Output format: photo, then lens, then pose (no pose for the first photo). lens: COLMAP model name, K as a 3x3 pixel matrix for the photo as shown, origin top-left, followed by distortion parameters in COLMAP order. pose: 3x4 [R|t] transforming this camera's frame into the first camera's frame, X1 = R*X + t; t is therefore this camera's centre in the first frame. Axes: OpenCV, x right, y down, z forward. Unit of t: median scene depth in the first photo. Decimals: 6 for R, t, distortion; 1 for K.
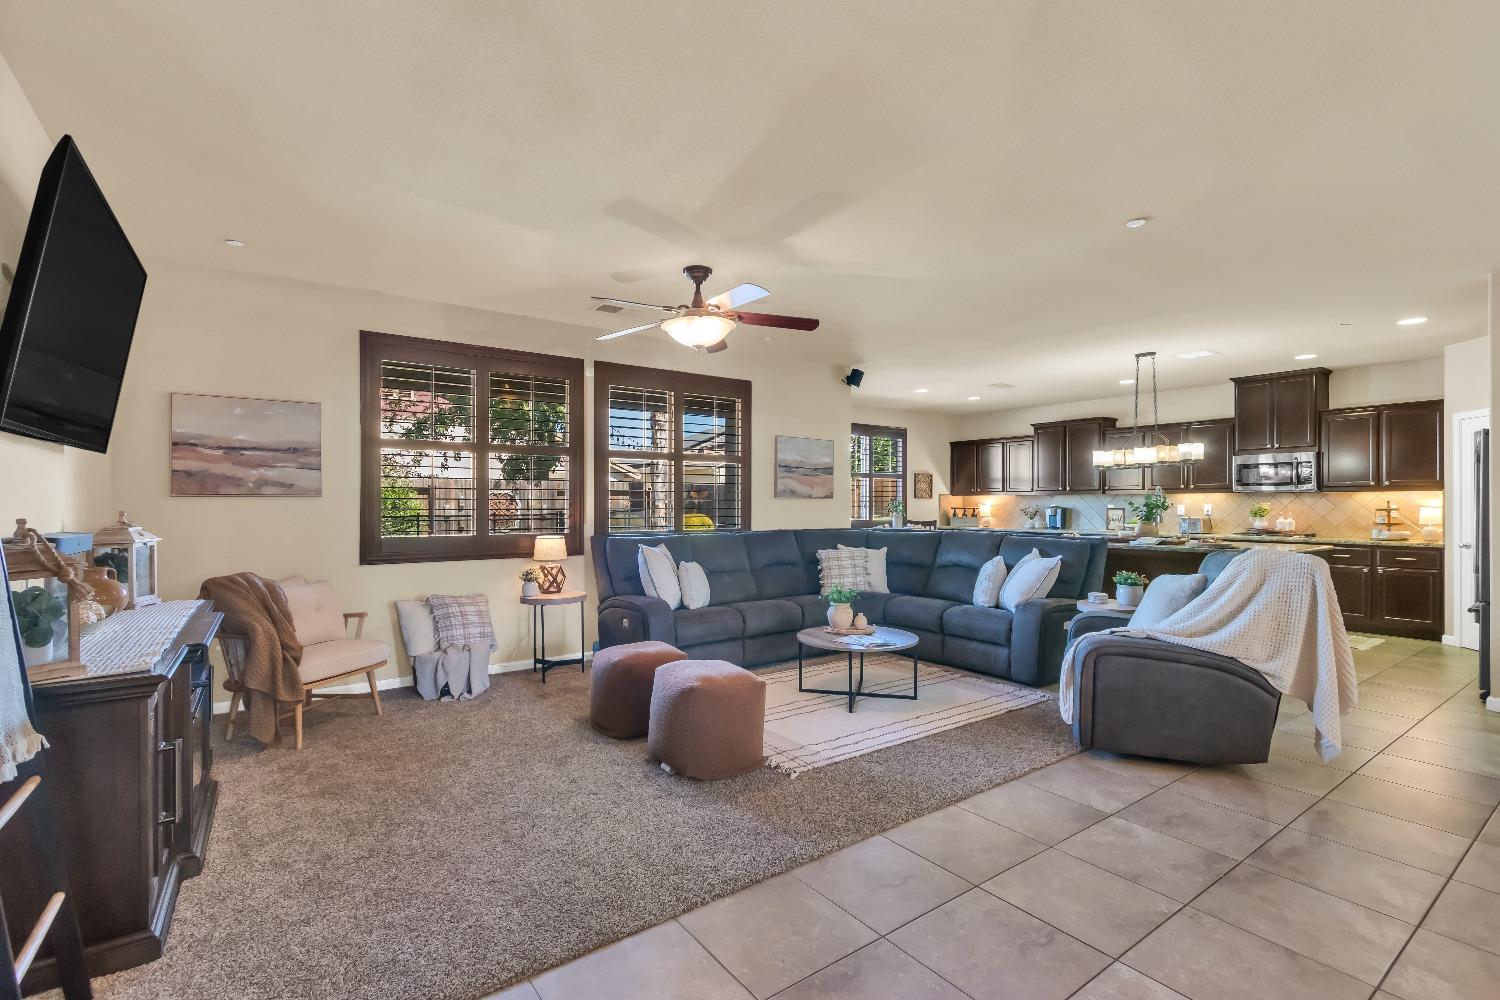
lens RADIAL K [[679.1, 0, 746.0], [0, 679.1, 504.1], [0, 0, 1]] dist [0.006057, -0.001912]
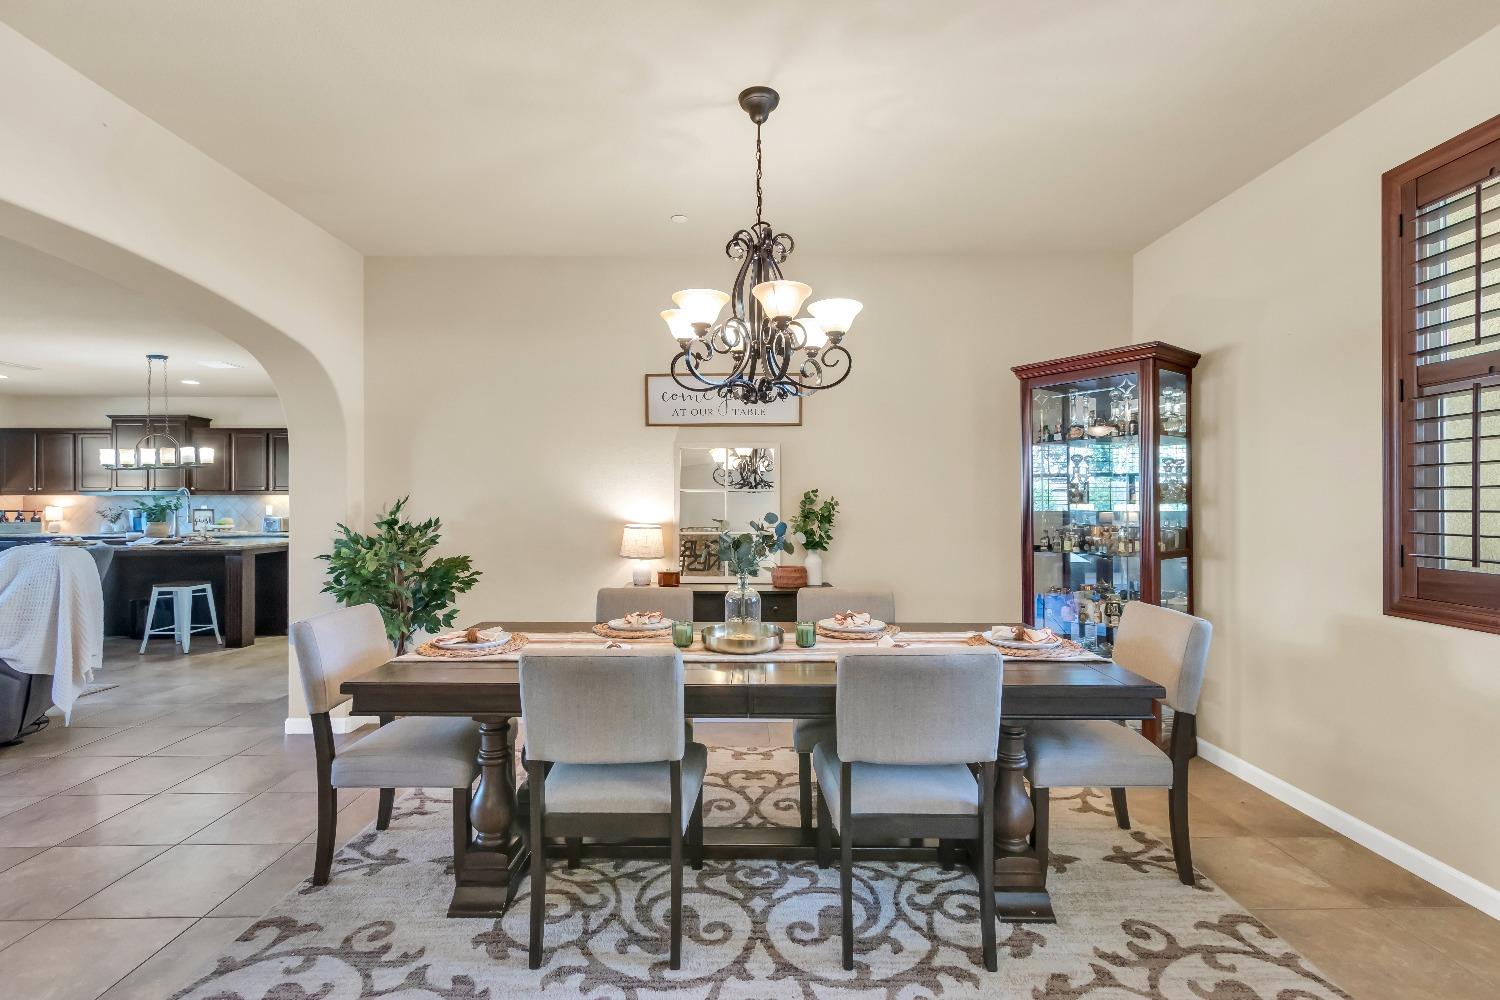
lens RADIAL K [[679.1, 0, 747.8], [0, 679.1, 501.0], [0, 0, 1]] dist [0.006057, -0.001912]
pose [[0.577465, 0.001059, 0.816415, 0.285358], [0.003594, 0.999986, -0.003839, 0.000833], [-0.816407, 0.005152, 0.577453, -0.315549]]
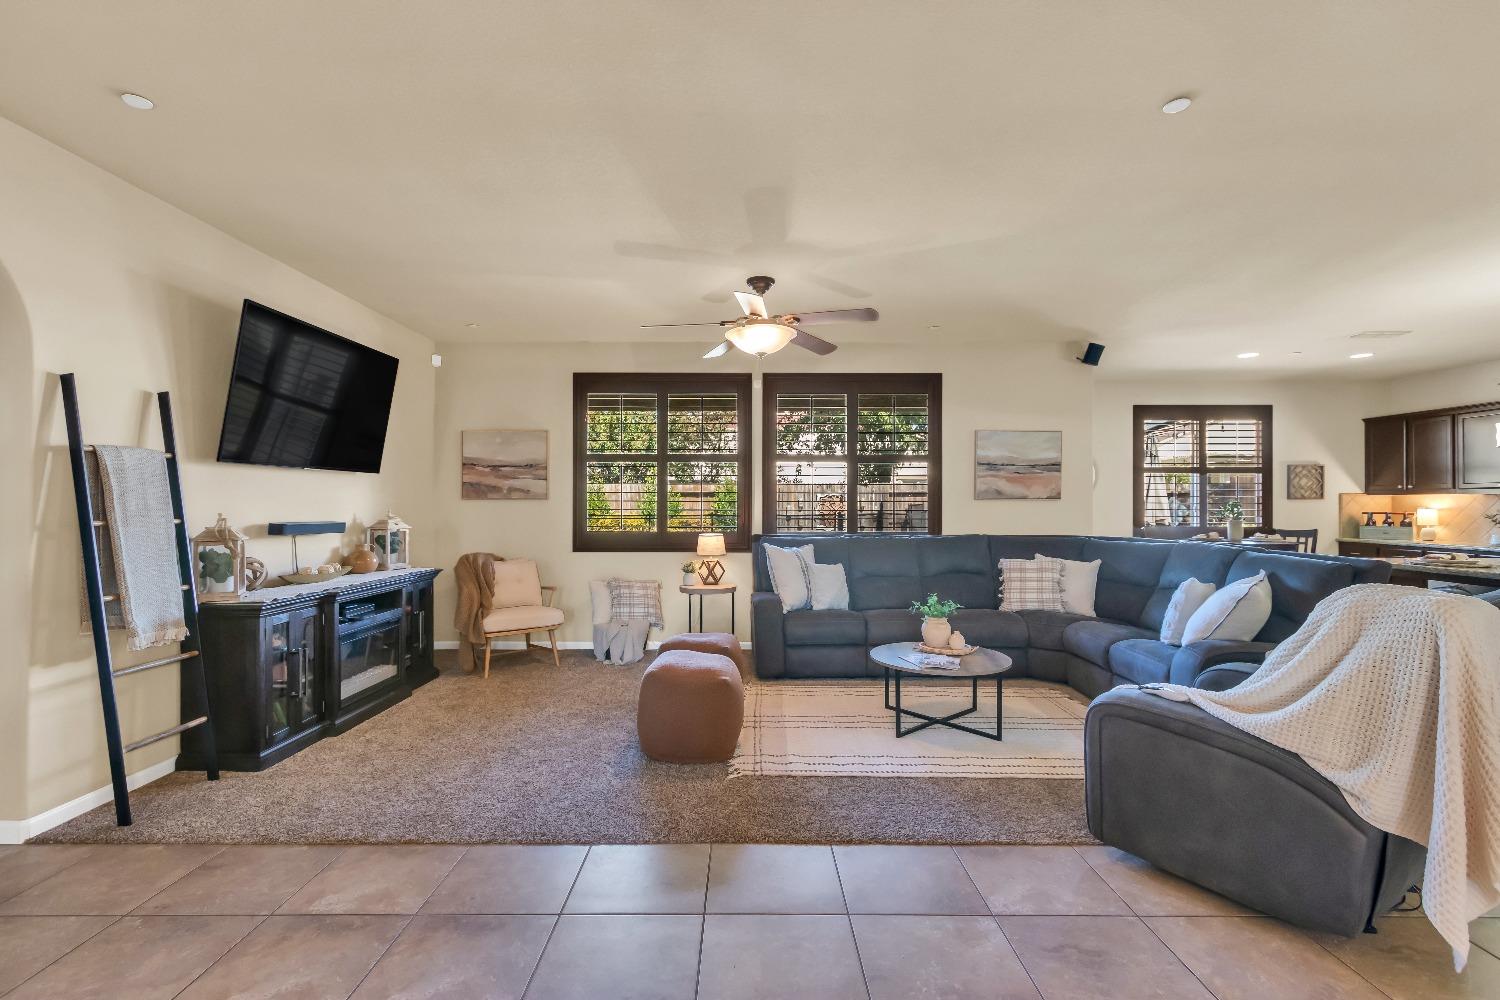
lens RADIAL K [[679.1, 0, 746.0], [0, 679.1, 499.0], [0, 0, 1]] dist [0.006057, -0.001912]
pose [[0.811389, -0.002639, -0.584501, 0.353436], [-0.002774, 0.999961, -0.008367, -0.001385], [0.584501, 0.008410, 0.811350, 0.100418]]
